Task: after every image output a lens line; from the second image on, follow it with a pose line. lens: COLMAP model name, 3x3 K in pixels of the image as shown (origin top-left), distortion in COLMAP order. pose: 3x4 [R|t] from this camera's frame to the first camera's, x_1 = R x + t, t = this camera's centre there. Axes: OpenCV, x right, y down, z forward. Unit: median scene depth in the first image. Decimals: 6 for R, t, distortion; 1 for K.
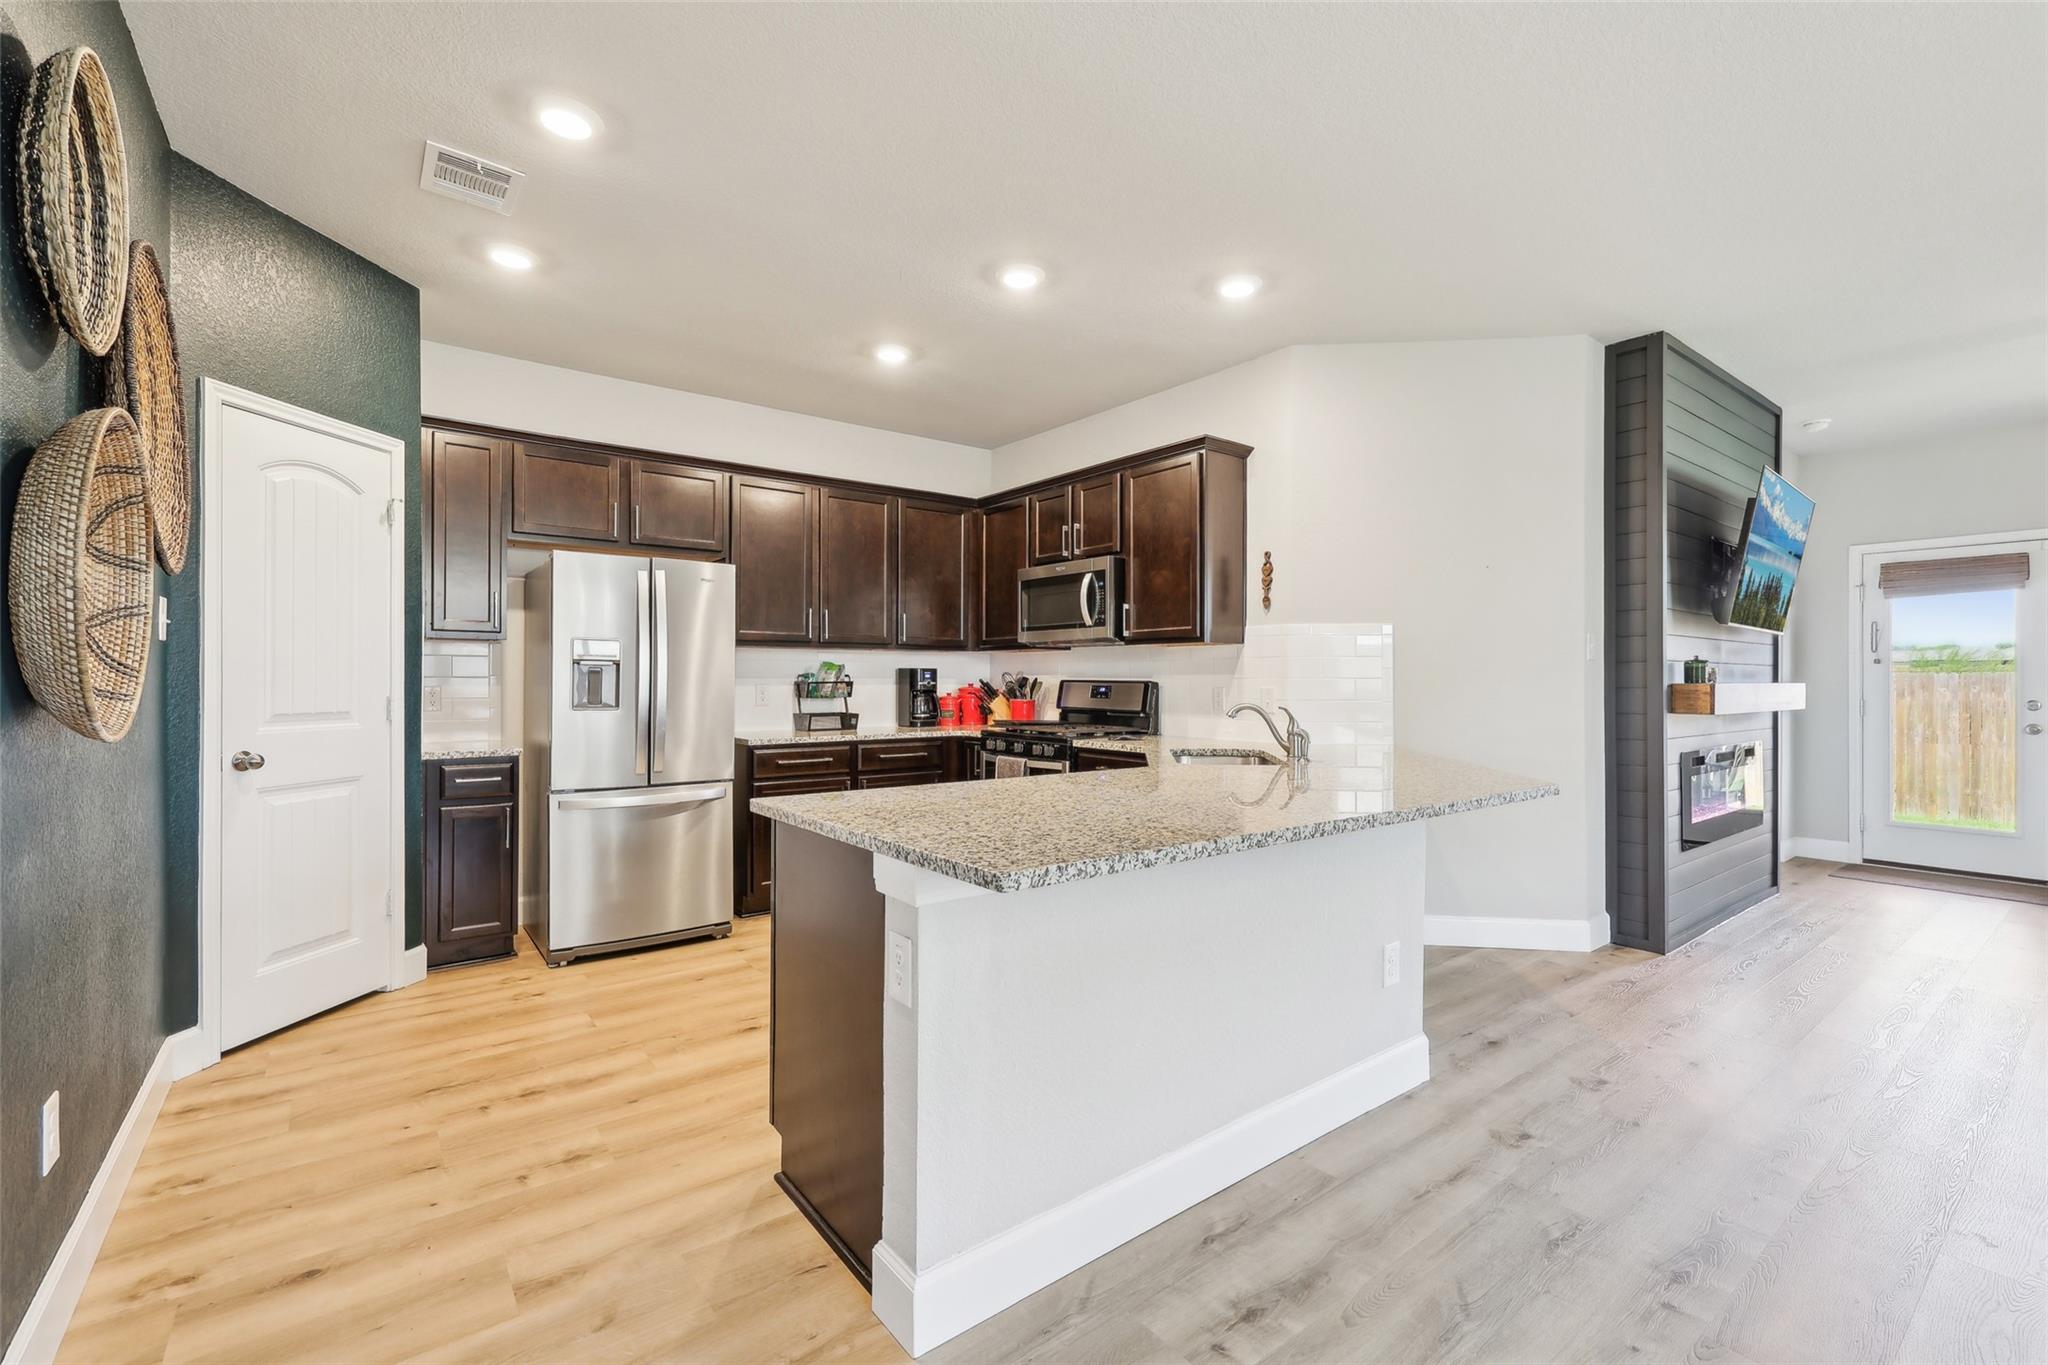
lens RADIAL K [[878.1, 0, 1020.4], [0, 878.1, 679.0], [0, 0, 1]] dist [-0.005236, 0.002663]
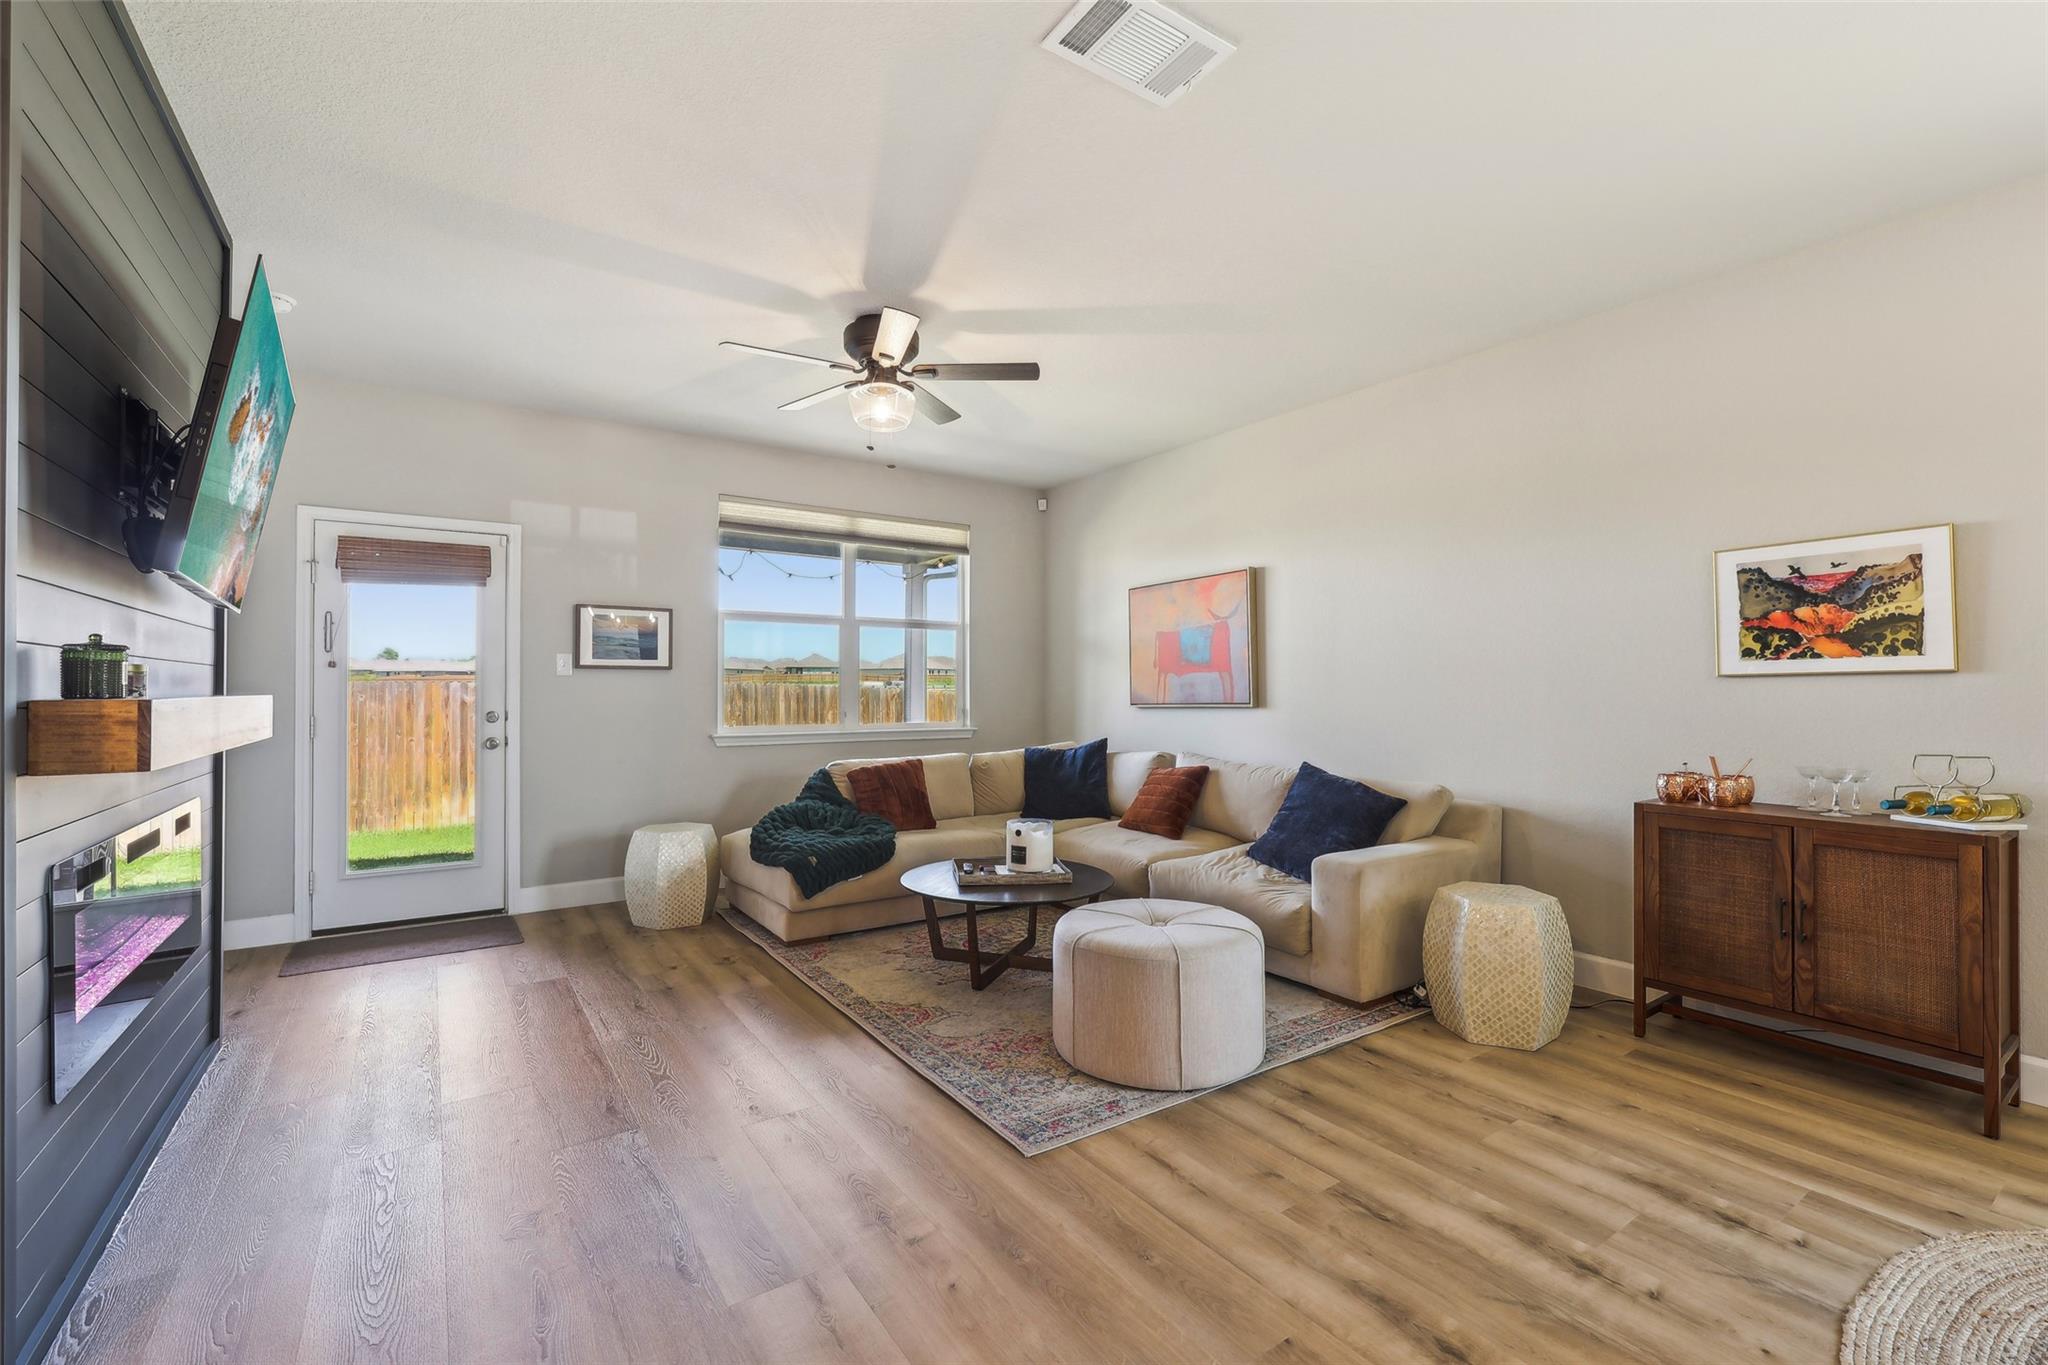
lens RADIAL K [[878.1, 0, 1036.0], [0, 878.1, 678.8], [0, 0, 1]] dist [-0.005236, 0.002663]
pose [[0.041455, 0.009104, 0.999099, 0.324663], [0.000849, 0.999958, -0.009147, -0.000347], [-0.999140, 0.001228, 0.041445, 0.468120]]
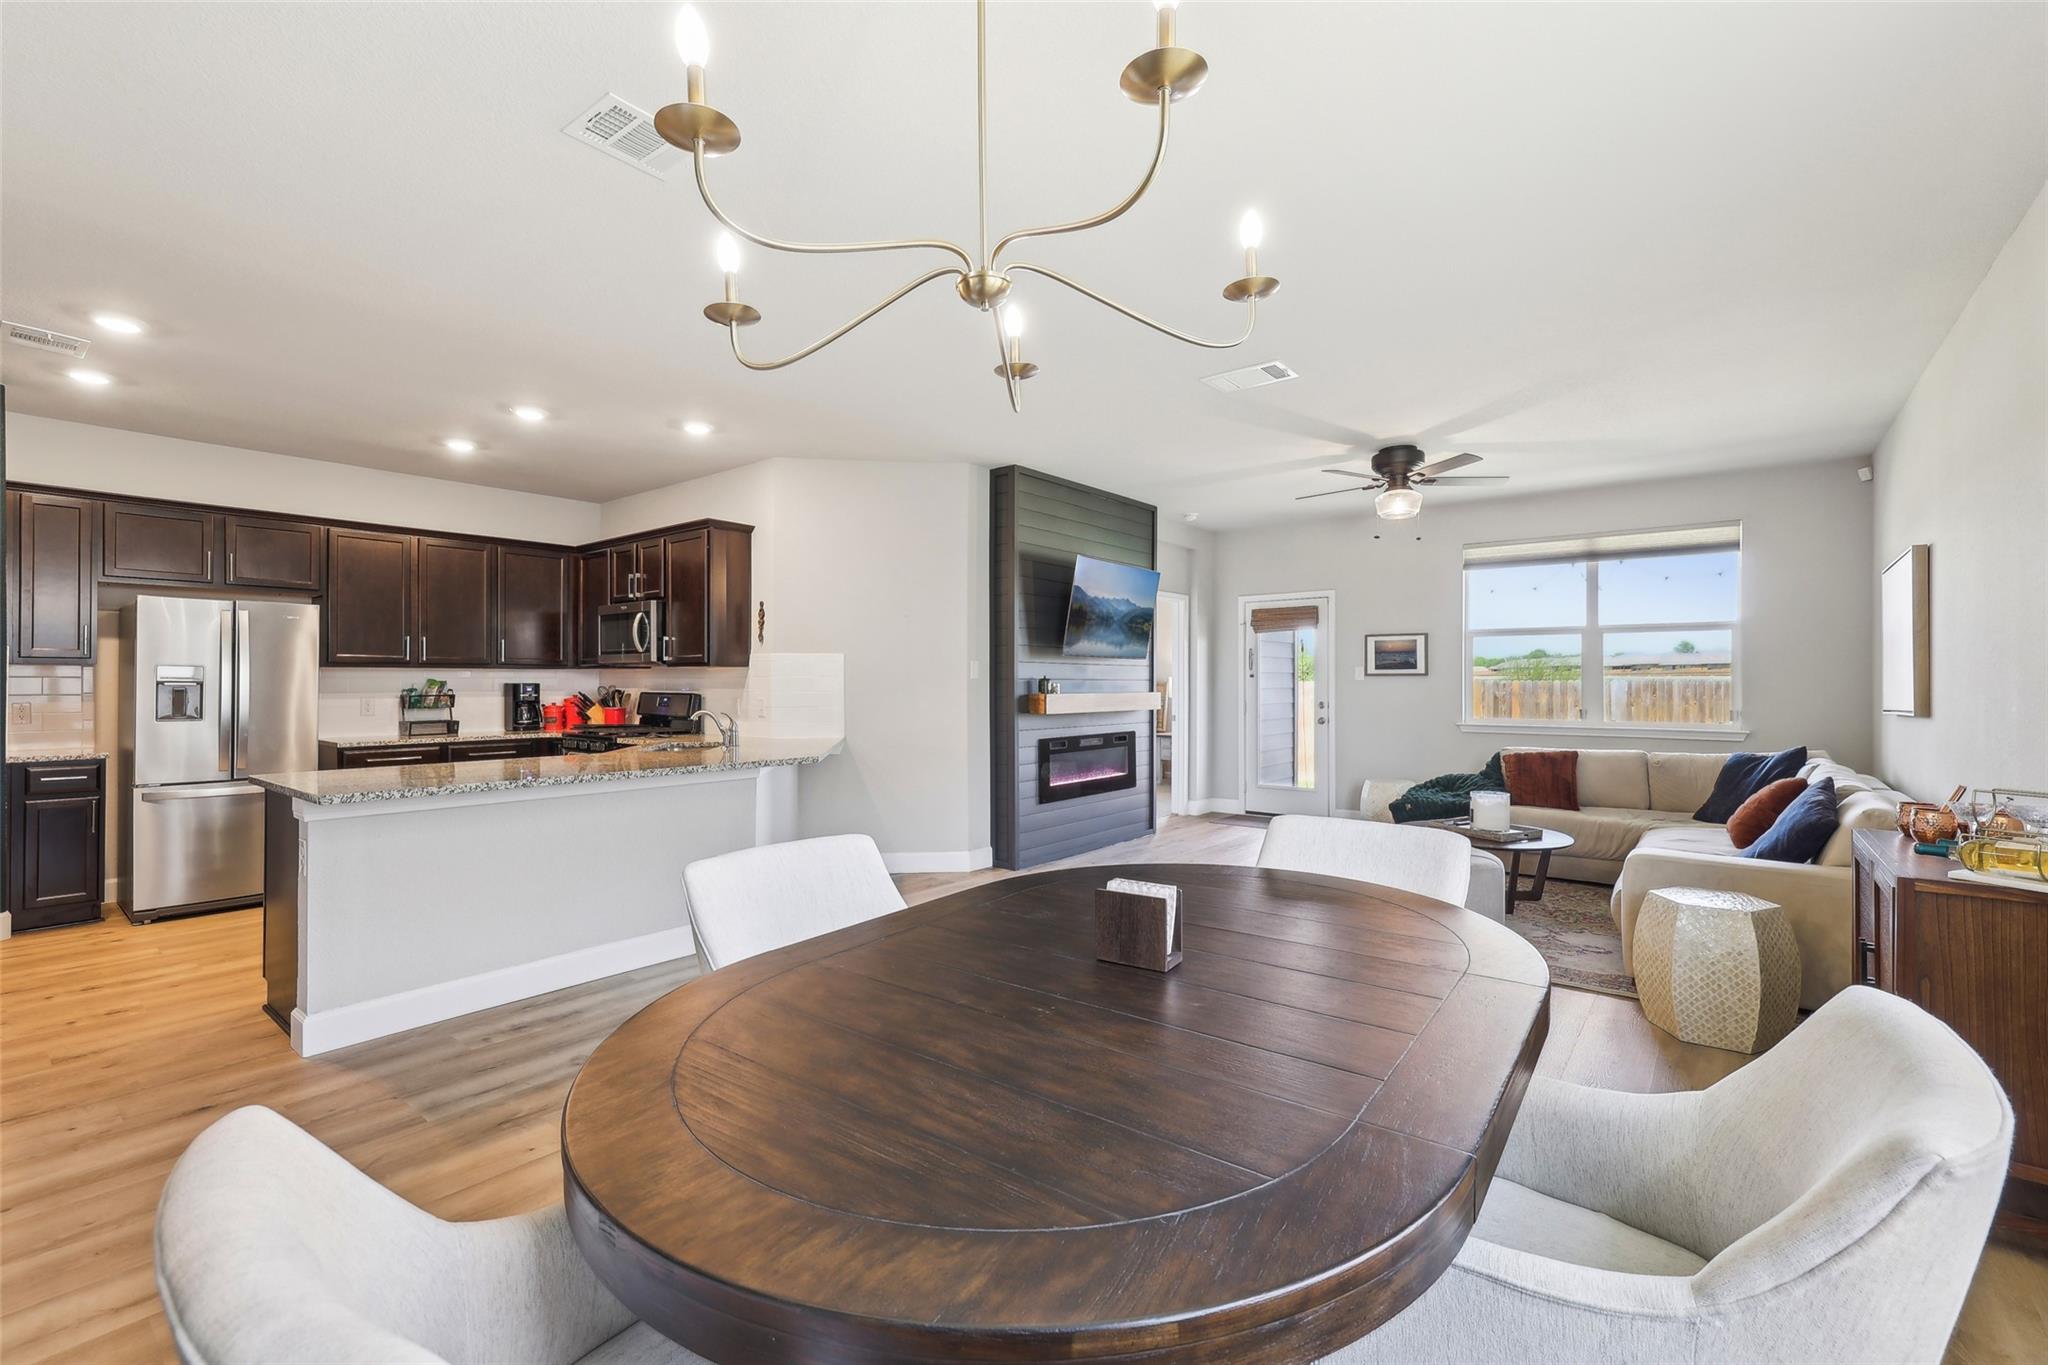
lens RADIAL K [[878.1, 0, 1023.9], [0, 878.1, 679.8], [0, 0, 1]] dist [-0.005236, 0.002663]
pose [[0.971661, -0.002470, 0.236364, 0.333953], [0.003234, 0.999991, -0.002844, -0.013535], [-0.236355, 0.003528, 0.971660, -0.429748]]
